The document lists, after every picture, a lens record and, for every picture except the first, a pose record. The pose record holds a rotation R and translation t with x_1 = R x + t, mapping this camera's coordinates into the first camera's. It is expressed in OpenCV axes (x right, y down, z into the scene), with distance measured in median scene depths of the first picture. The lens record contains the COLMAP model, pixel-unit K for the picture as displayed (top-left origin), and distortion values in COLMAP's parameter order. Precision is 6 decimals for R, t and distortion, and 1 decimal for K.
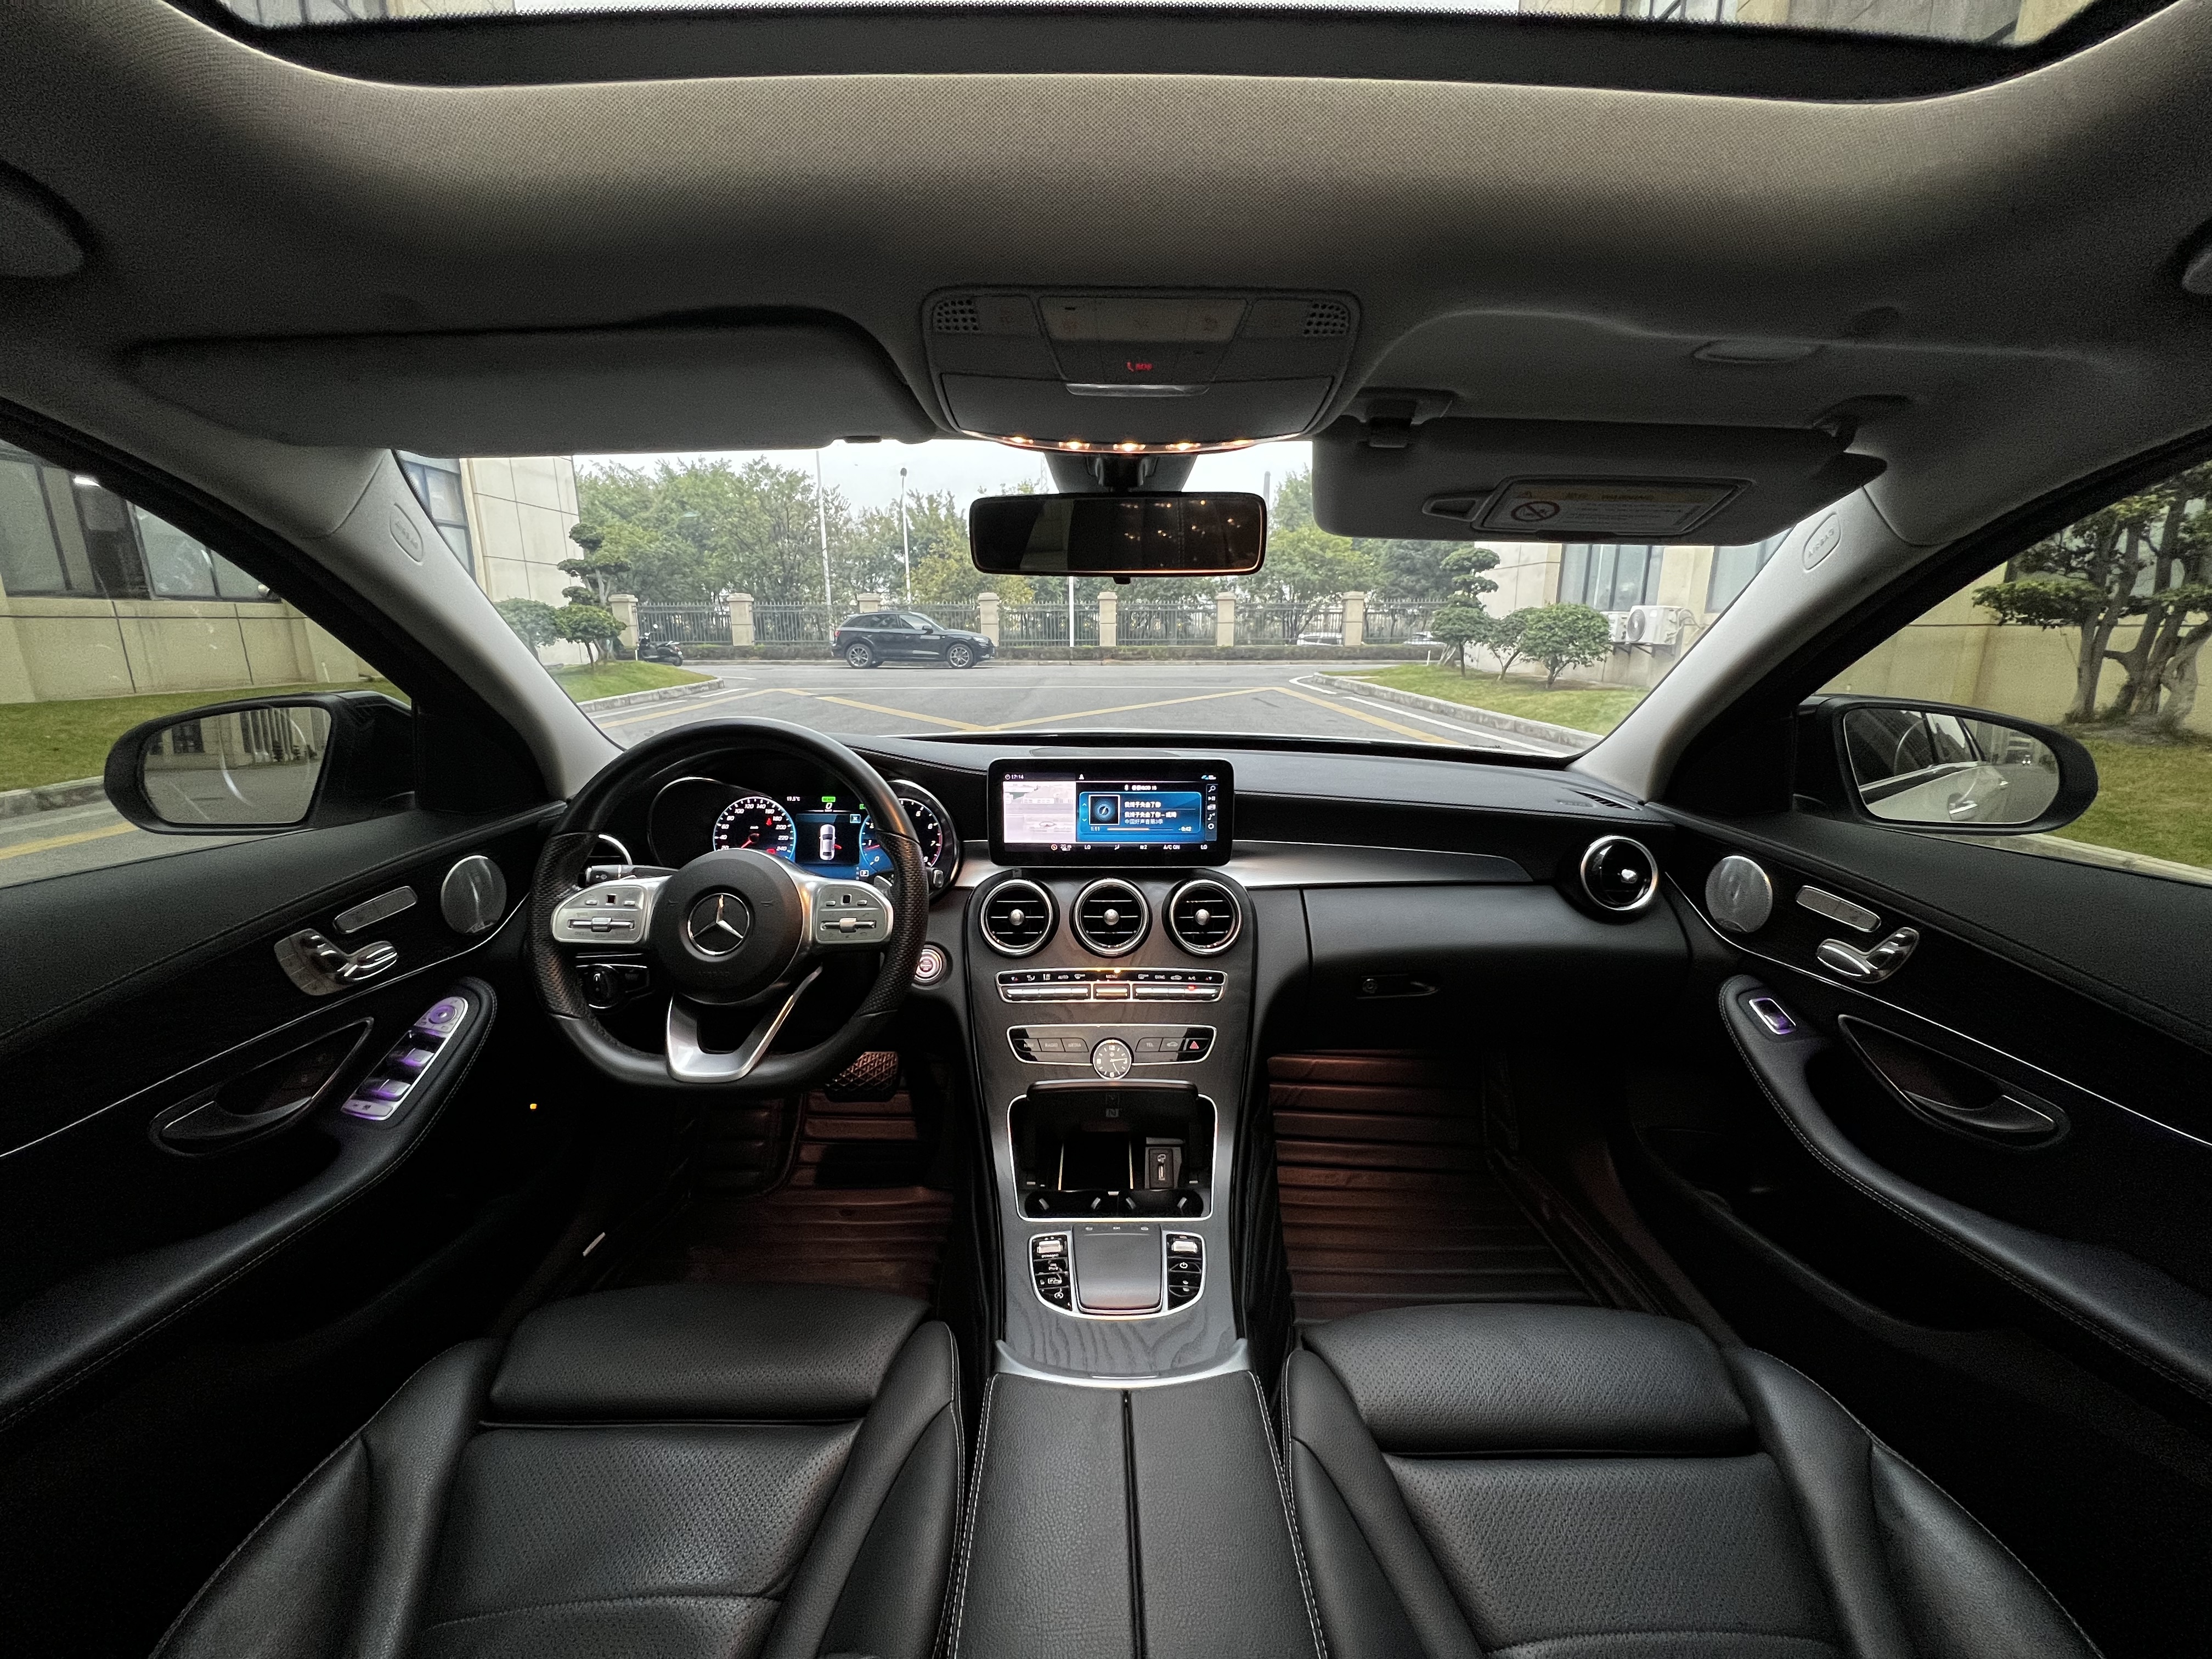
lens RADIAL K [[882.2, 0, 1100.4], [0, 882.2, 827.8], [0, 0, 1]] dist [-0.000902, -0.000048]
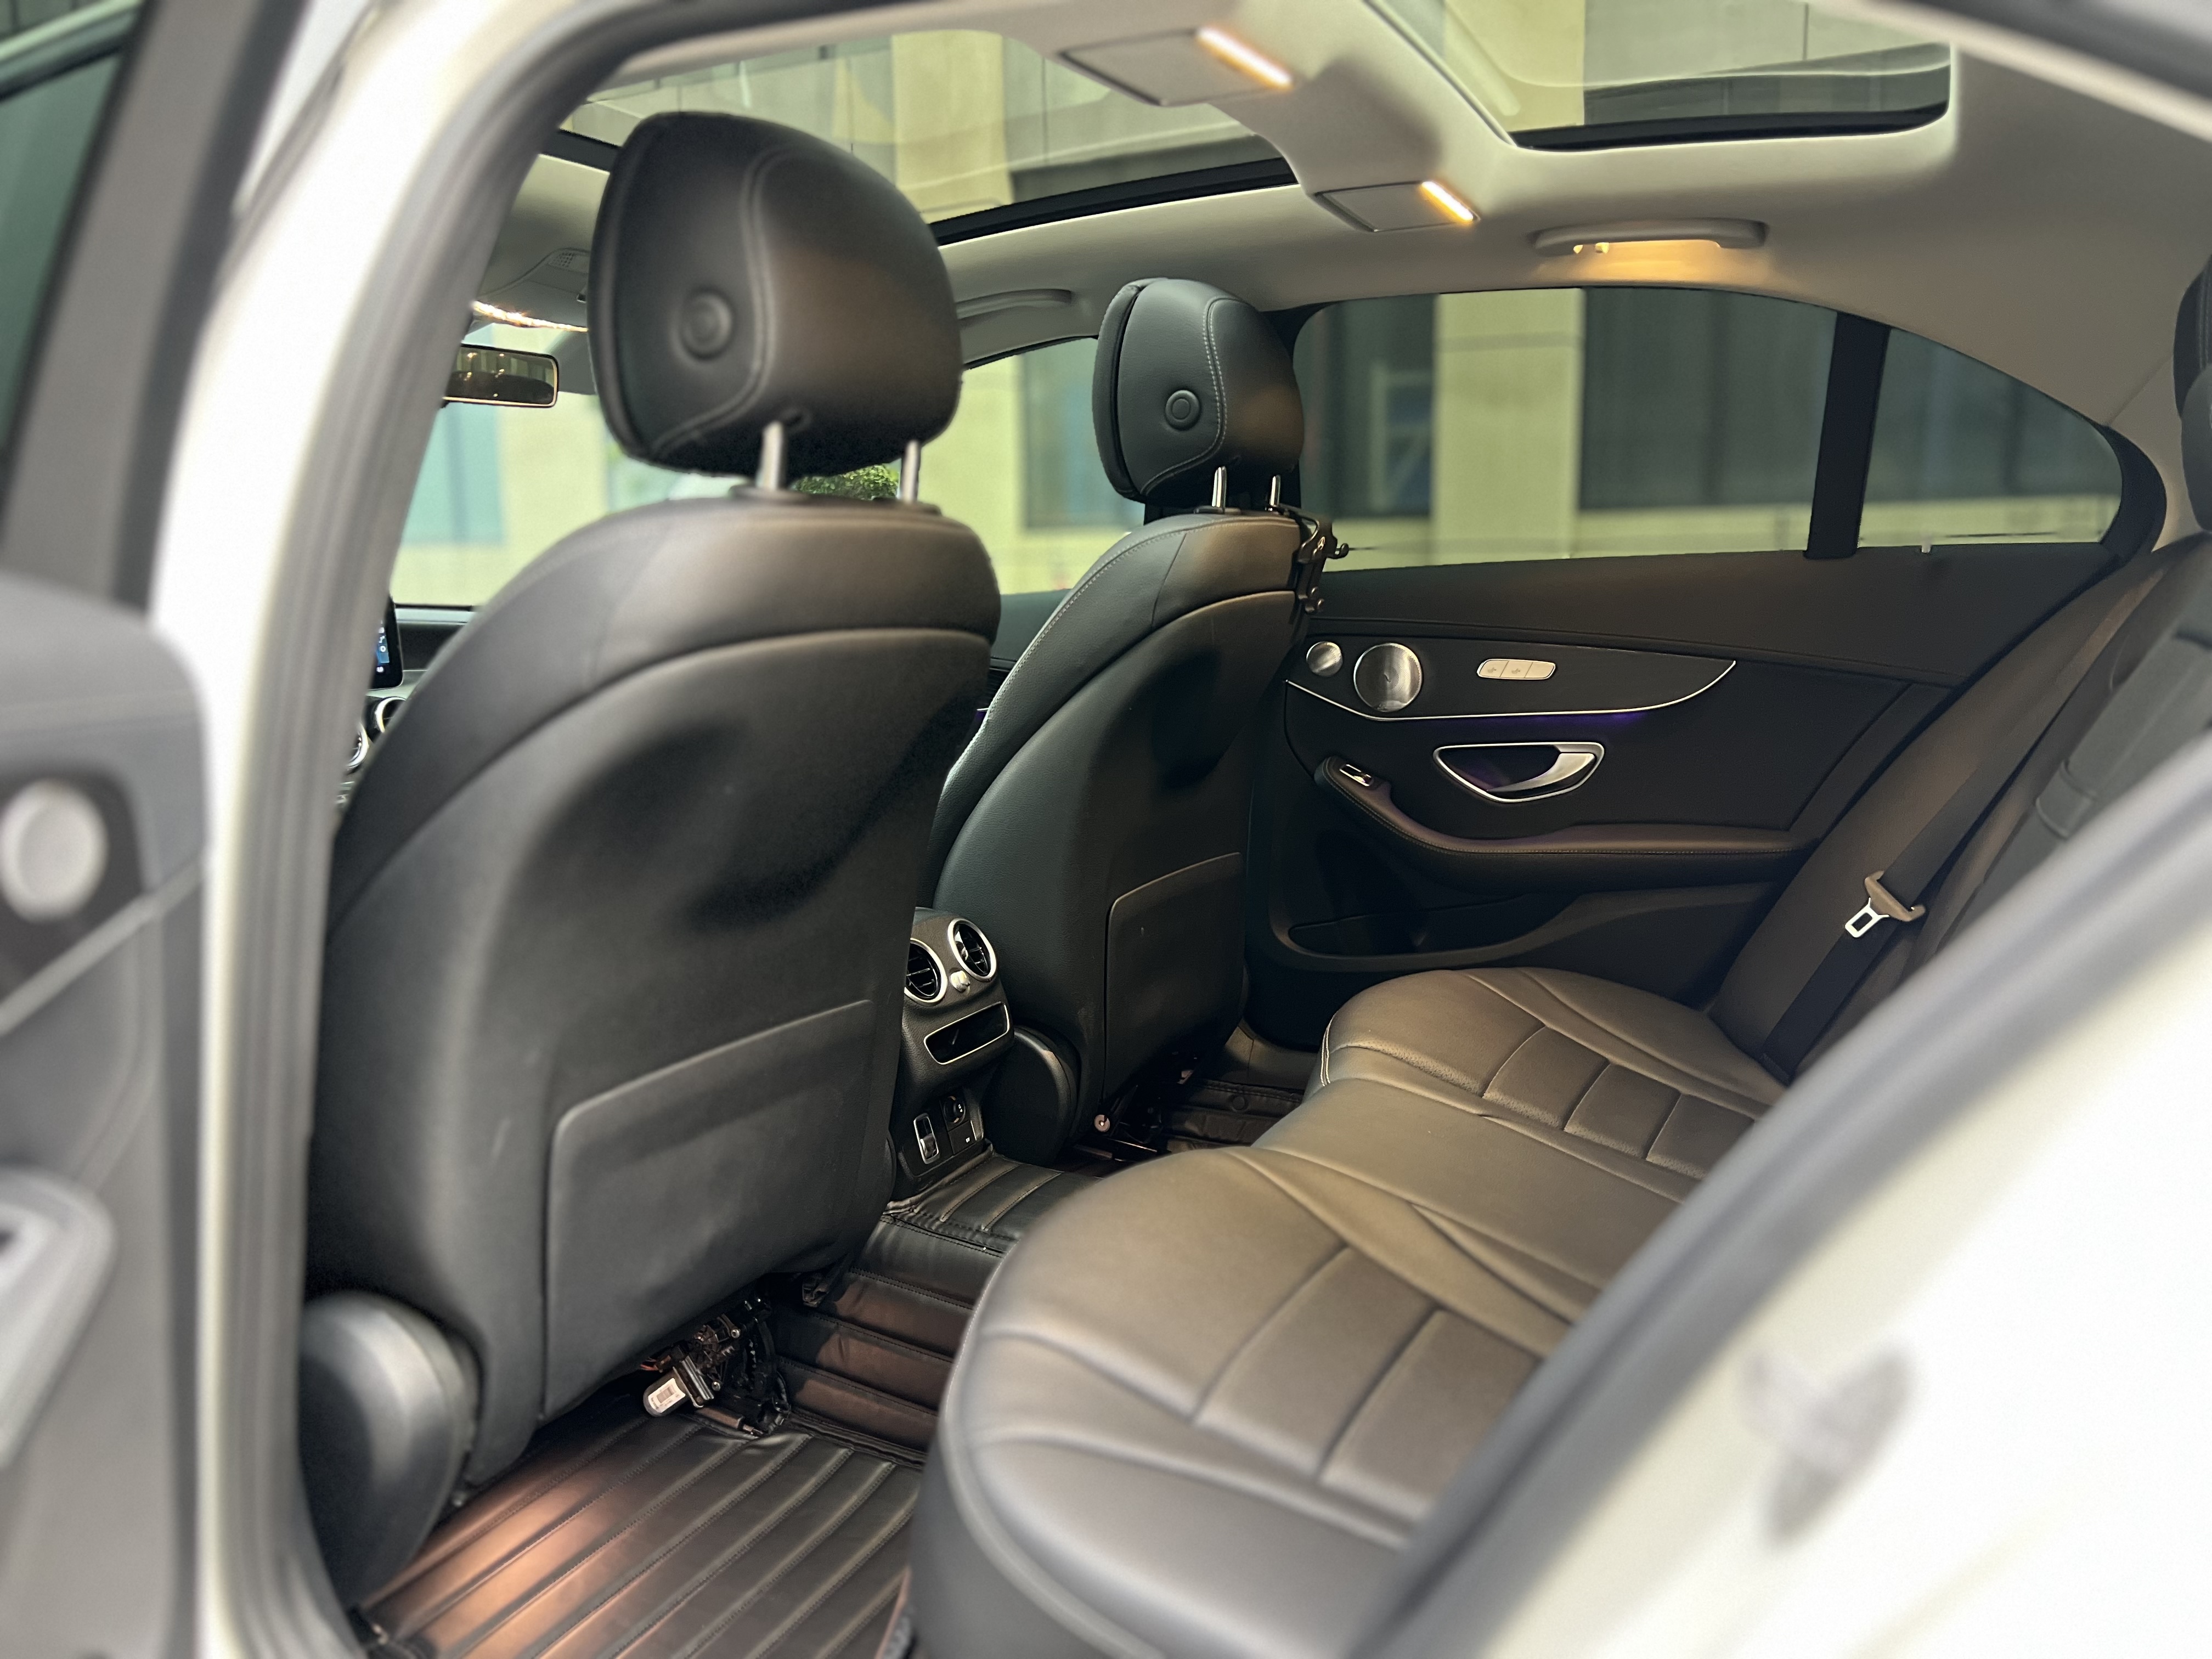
lens RADIAL K [[1665.4, 0, 1095.5], [0, 1665.4, 830.5], [0, 0, 1]] dist [0.057309, -0.054620]
pose [[0.461266, -0.143258, 0.875620, -1.269758], [0.216956, 0.975132, 0.045250, 0.303740], [-0.860327, 0.169099, 0.480877, -0.655797]]
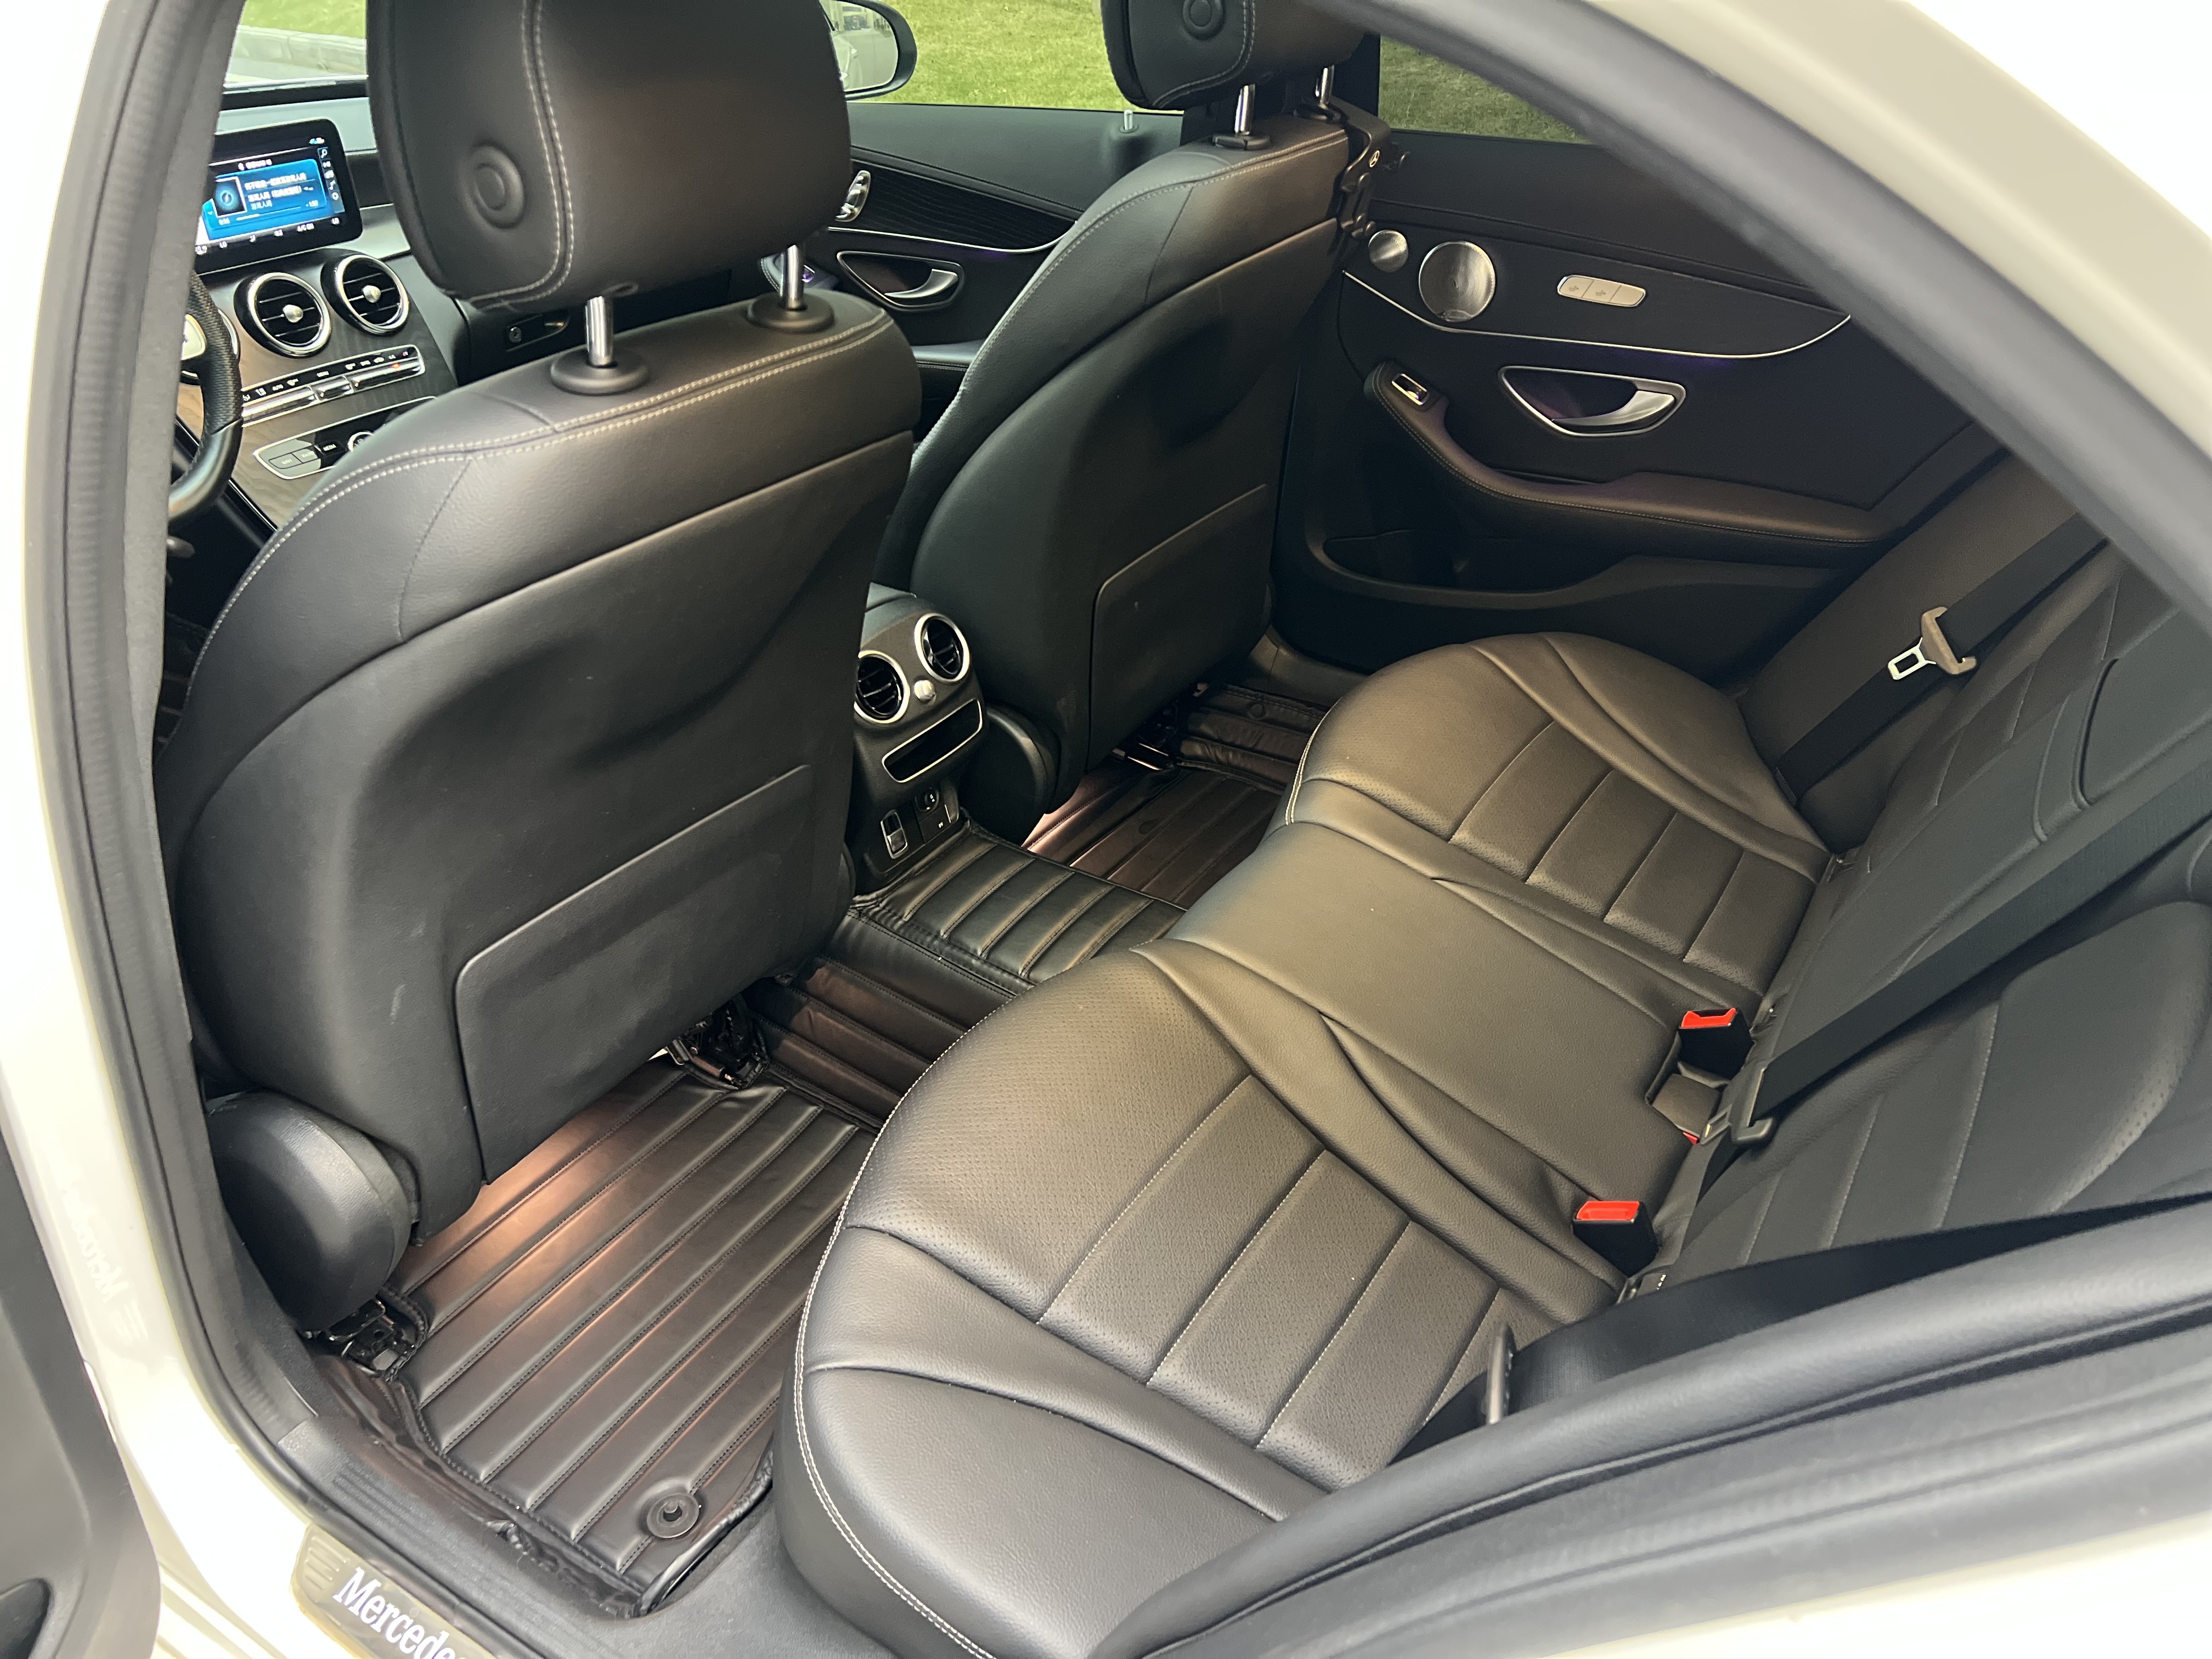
lens RADIAL K [[1665.4, 0, 1104.8], [0, 1665.4, 835.2], [0, 0, 1]] dist [0.057309, -0.054620]
pose [[0.541687, -0.447973, 0.711263, -1.028453], [0.180941, 0.888462, 0.421776, -0.006949], [-0.820875, -0.099774, 0.562325, -0.770142]]
